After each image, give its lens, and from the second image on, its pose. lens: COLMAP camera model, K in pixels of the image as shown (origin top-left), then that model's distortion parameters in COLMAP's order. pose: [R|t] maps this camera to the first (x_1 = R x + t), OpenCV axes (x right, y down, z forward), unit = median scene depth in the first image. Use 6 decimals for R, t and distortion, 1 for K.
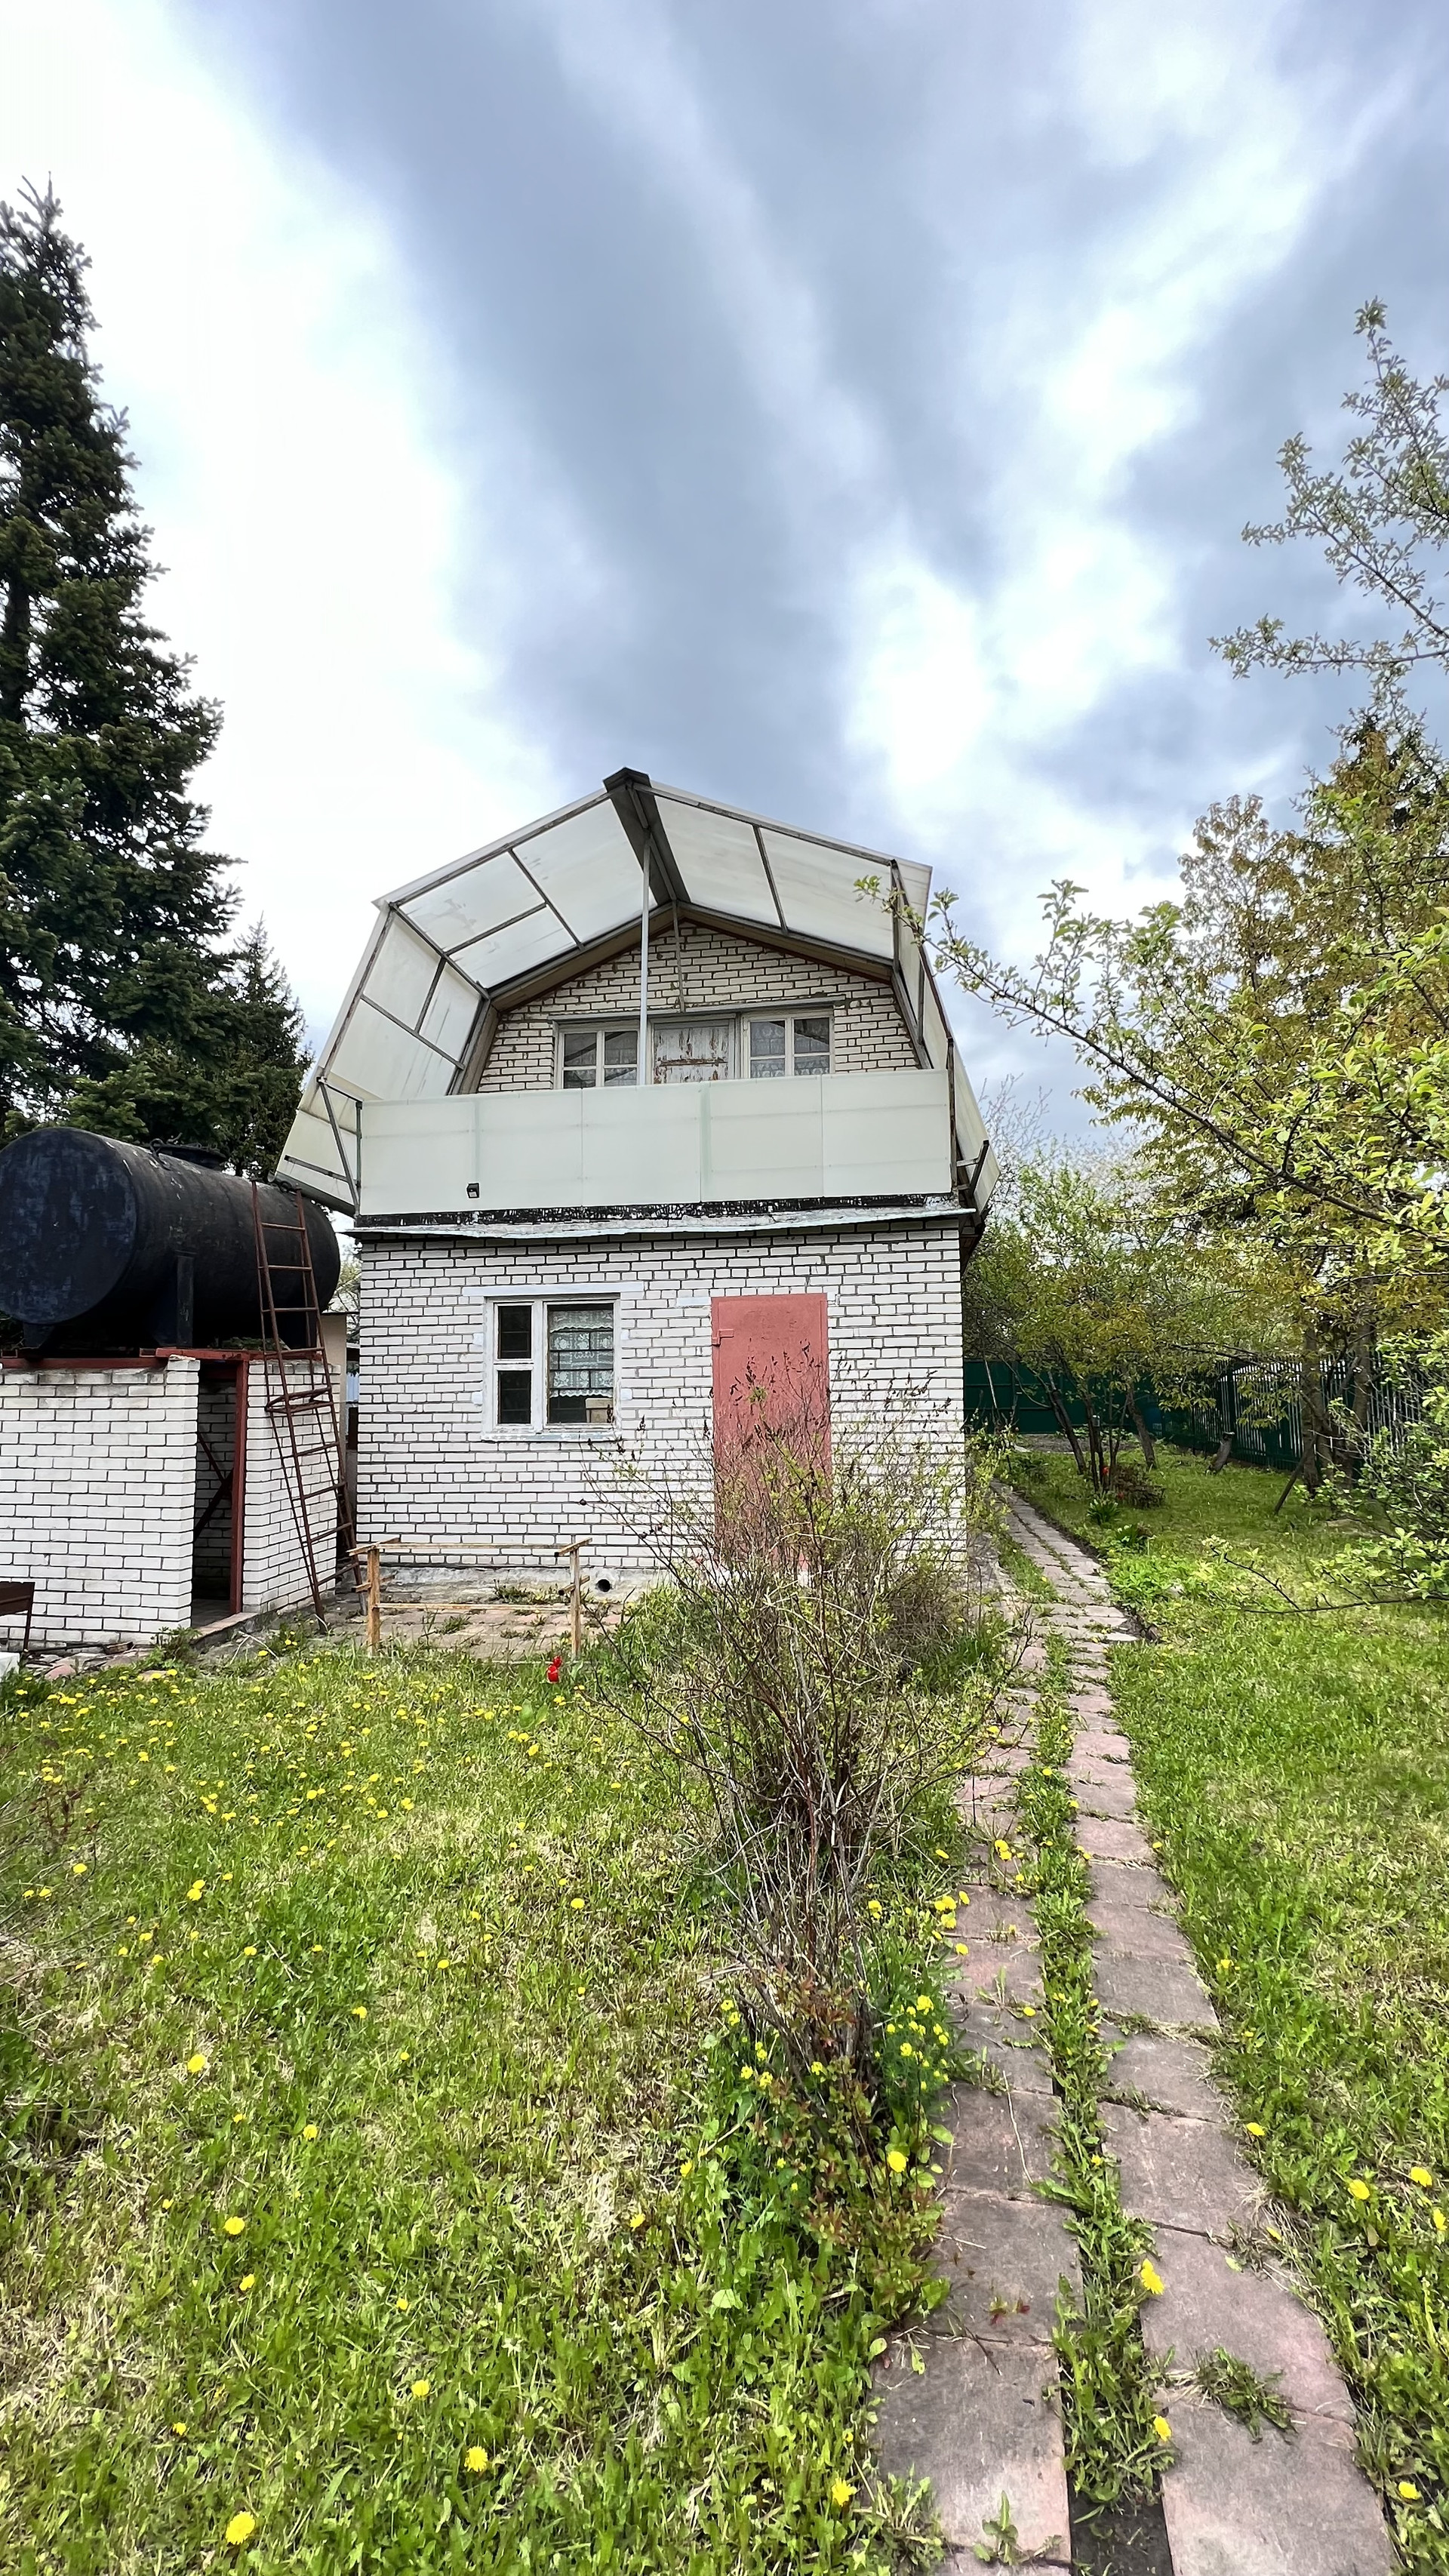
lens RADIAL K [[1033.9, 0, 724.5], [0, 1033.9, 1288.0], [0, 0, 1]] dist [-0.004173, -0.000560]
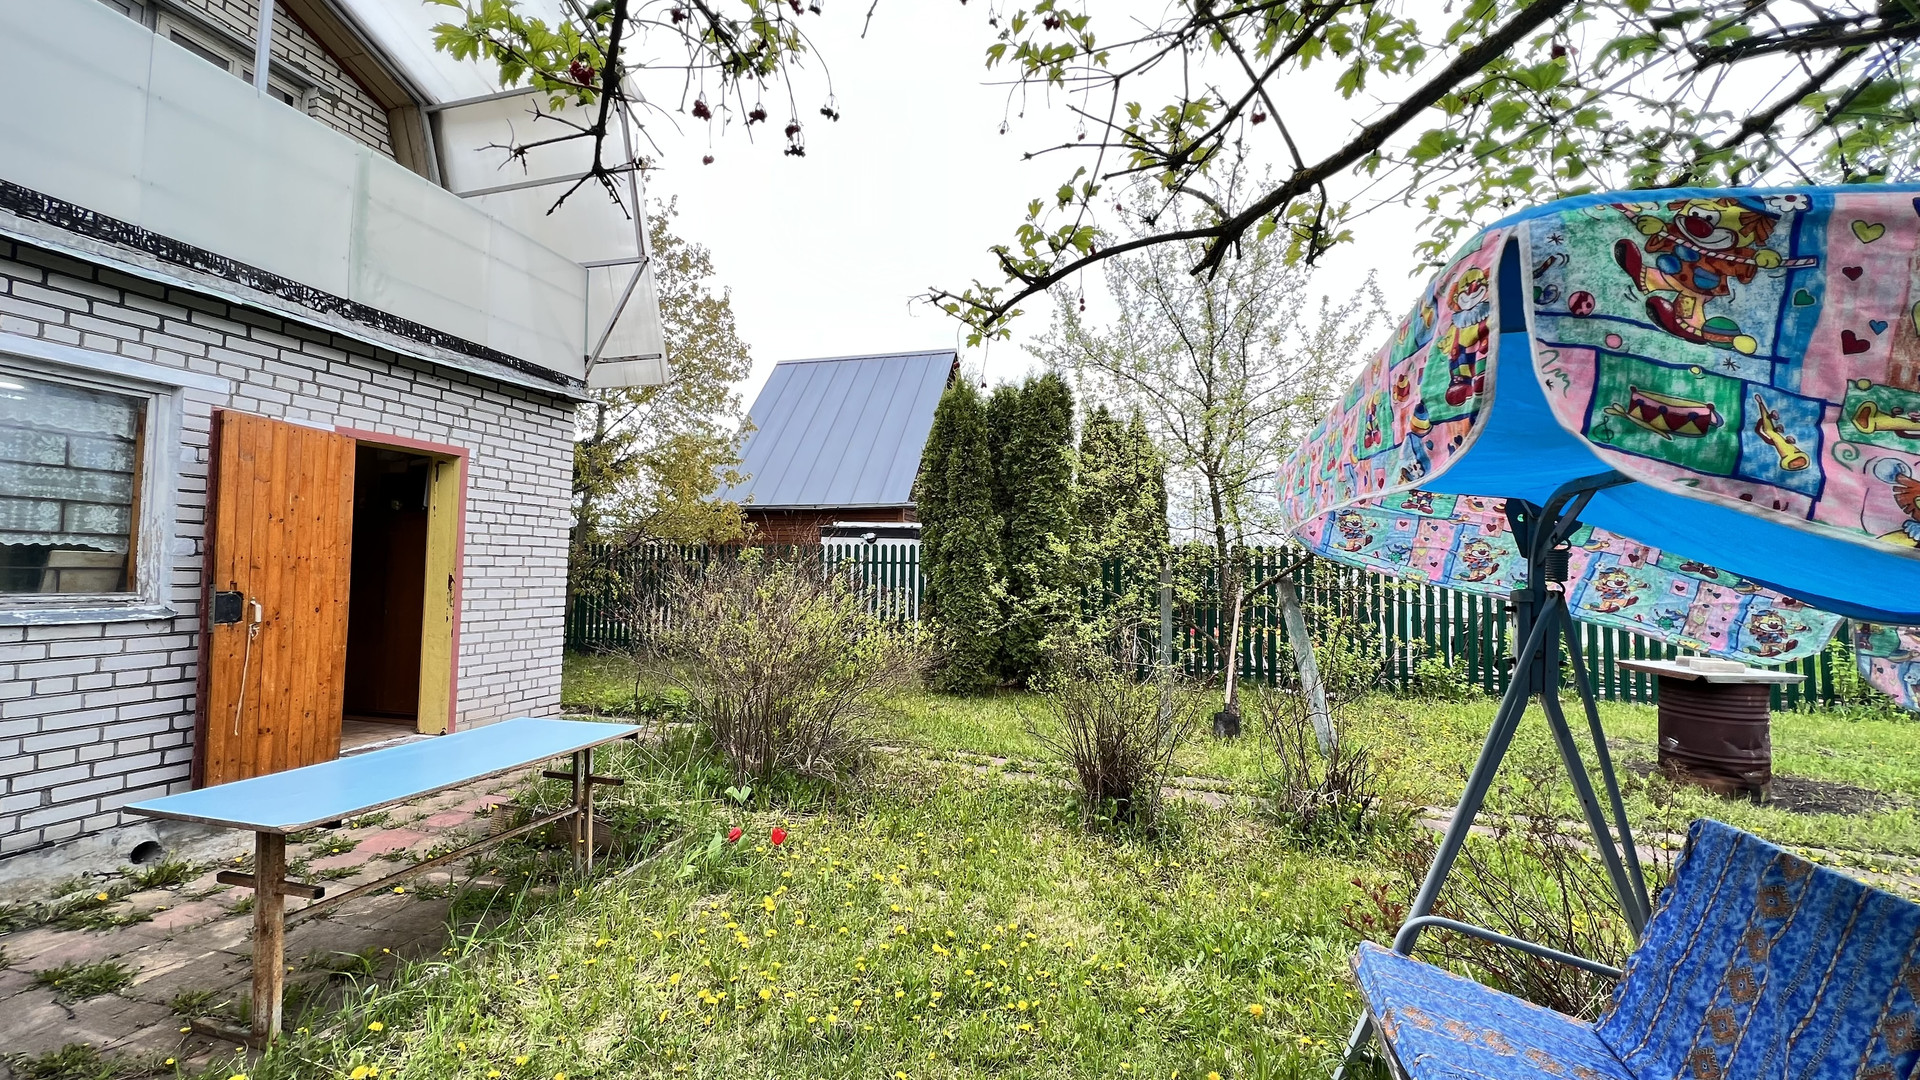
lens RADIAL K [[770.7, 0, 960.0], [0, 770.7, 540.0], [0, 0, 1]] dist [-0.004173, -0.000560]
pose [[0.091192, 0.063041, 0.993836, -0.533924], [-0.096755, 0.993833, -0.054162, 0.079527], [-0.991122, -0.091219, 0.096729, 0.489066]]
